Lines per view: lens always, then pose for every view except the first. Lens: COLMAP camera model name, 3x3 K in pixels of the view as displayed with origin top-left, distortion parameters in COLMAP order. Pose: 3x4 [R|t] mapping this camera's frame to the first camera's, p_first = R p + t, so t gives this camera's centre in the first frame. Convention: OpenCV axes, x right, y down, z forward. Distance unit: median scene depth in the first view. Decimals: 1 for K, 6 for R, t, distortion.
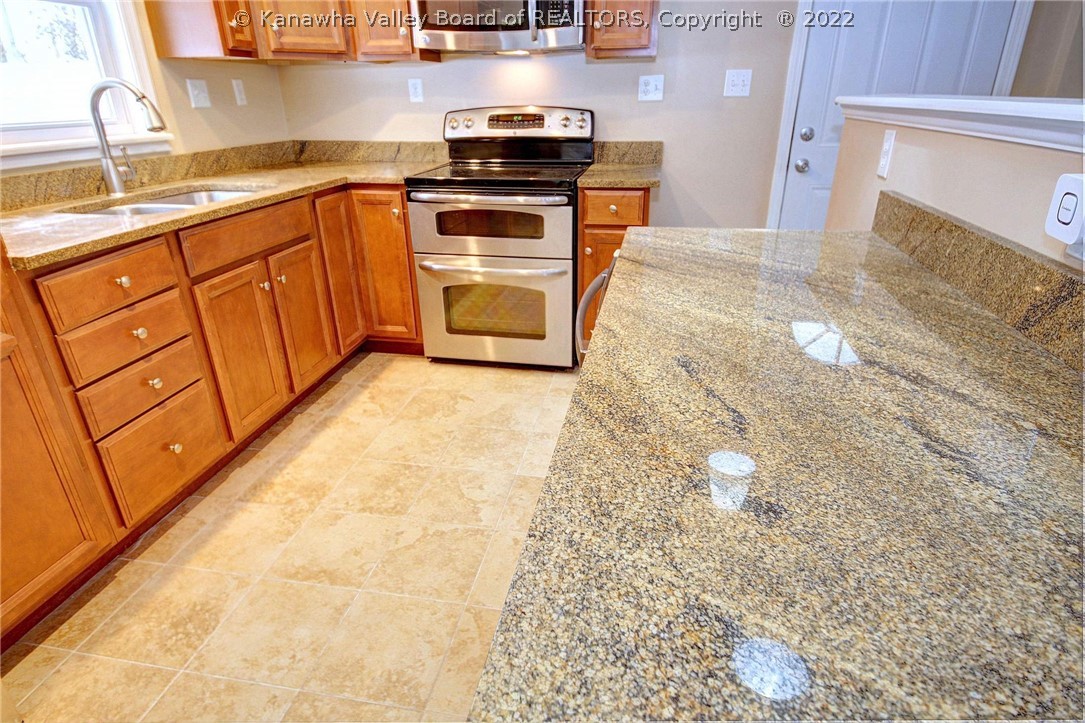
lens RADIAL K [[599.9, 0, 543.3], [0, 599.9, 362.1], [0, 0, 1]] dist [0.040581, 0.001278]
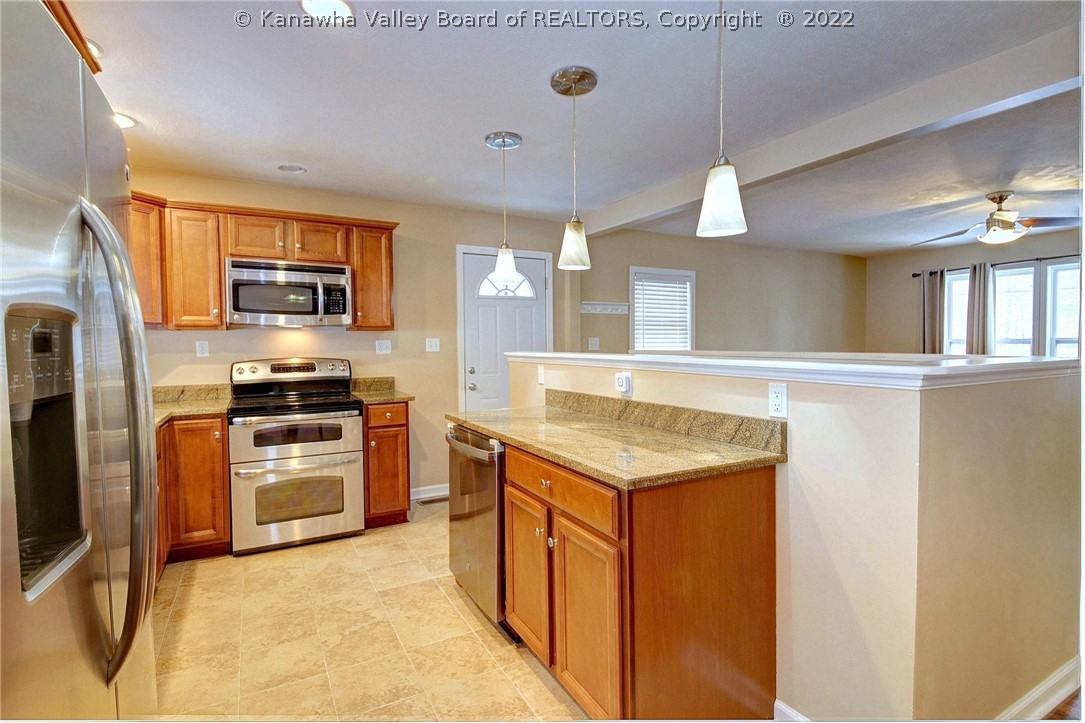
lens RADIAL K [[521.0, 0, 553.8], [0, 521.0, 351.6], [0, 0, 1]] dist [-0.003956, -0.009803]
pose [[0.767427, -0.008169, 0.641084, -0.390784], [0.263601, 0.915515, -0.303885, 0.115020], [-0.584440, 0.402200, 0.704744, -0.273452]]
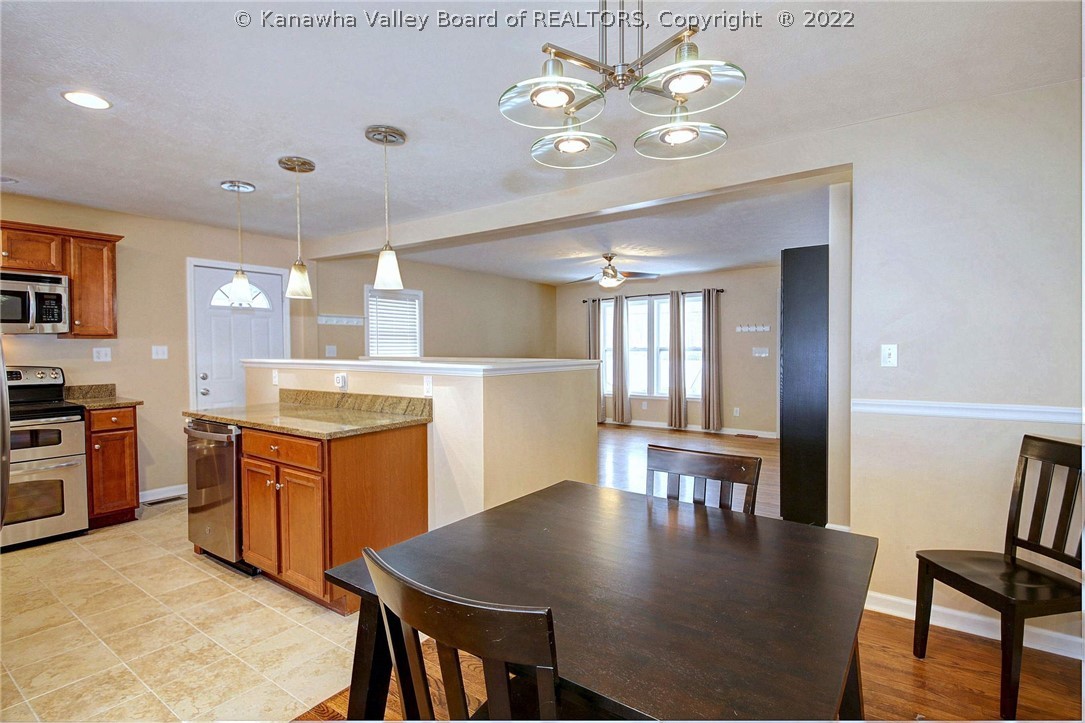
lens RADIAL K [[521.0, 0, 552.0], [0, 521.0, 357.1], [0, 0, 1]] dist [-0.003956, -0.009803]
pose [[0.412238, -0.009985, 0.911021, -0.632362], [0.374098, 0.913611, -0.159267, 0.251791], [-0.830729, 0.406467, 0.380361, -0.587150]]
